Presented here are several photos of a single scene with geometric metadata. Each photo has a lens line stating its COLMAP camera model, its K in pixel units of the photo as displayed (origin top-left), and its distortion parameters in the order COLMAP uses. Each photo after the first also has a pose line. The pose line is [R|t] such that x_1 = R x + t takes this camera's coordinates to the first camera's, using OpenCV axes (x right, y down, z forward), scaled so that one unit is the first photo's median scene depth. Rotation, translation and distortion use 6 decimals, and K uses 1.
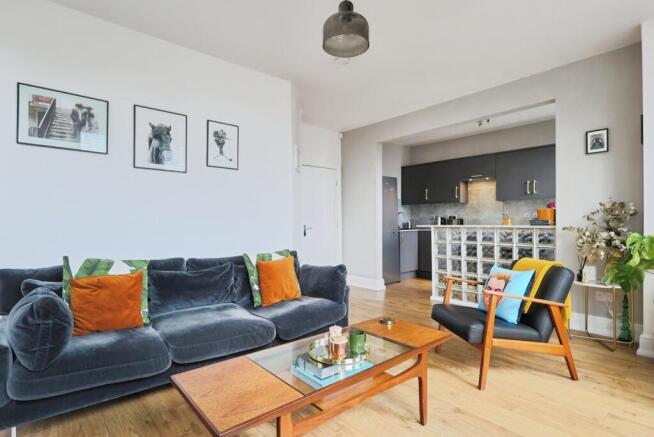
lens RADIAL K [[331.9, 0, 323.9], [0, 331.9, 220.0], [0, 0, 1]] dist [0.001992, 0.000318]
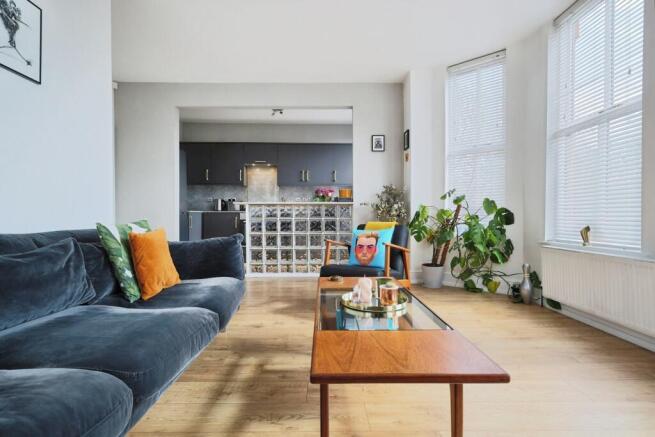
lens RADIAL K [[328.7, 0, 327.5], [0, 328.7, 218.5], [0, 0, 1]] dist [-0.003131, -0.000415]
pose [[0.638082, -0.000091, 0.769968, -0.271980], [-0.008281, 0.999941, 0.006981, 0.053046], [-0.769923, -0.010831, 0.638044, 0.178493]]
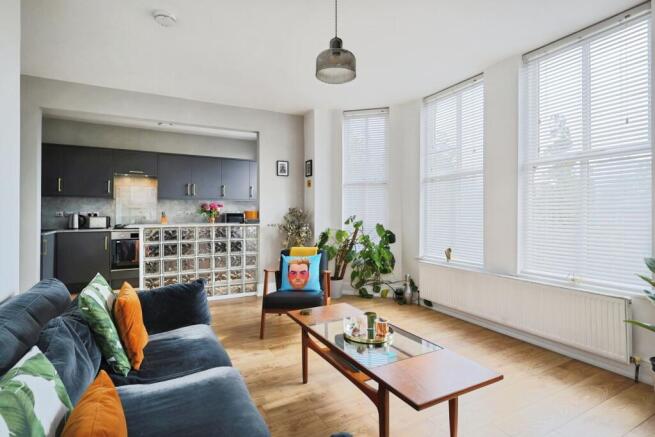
lens RADIAL K [[328.1, 0, 331.3], [0, 328.1, 213.0], [0, 0, 1]] dist [0.002807, 0.000465]
pose [[0.204985, 0.004535, 0.978755, -0.418751], [-0.004987, 0.999981, -0.003589, -0.016654], [-0.978752, -0.004145, 0.205004, 0.314865]]
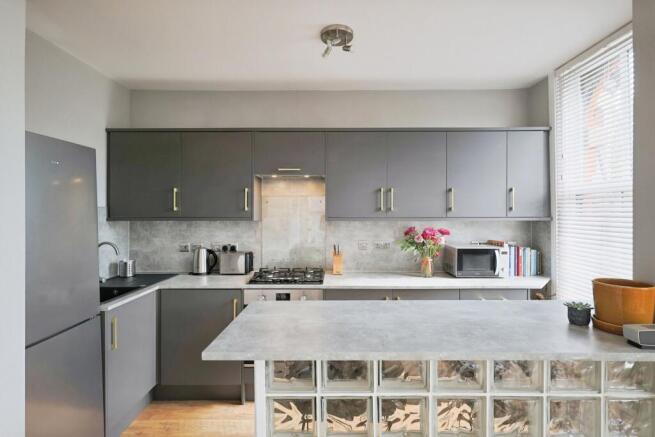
lens RADIAL K [[328.1, 0, 331.3], [0, 328.1, 213.0], [0, 0, 1]] dist [0.002807, 0.000465]
pose [[0.658819, -0.001798, 0.752299, 0.160965], [-0.001098, 0.999994, 0.003351, -0.083484], [-0.752300, -0.003034, 0.658813, 0.763249]]
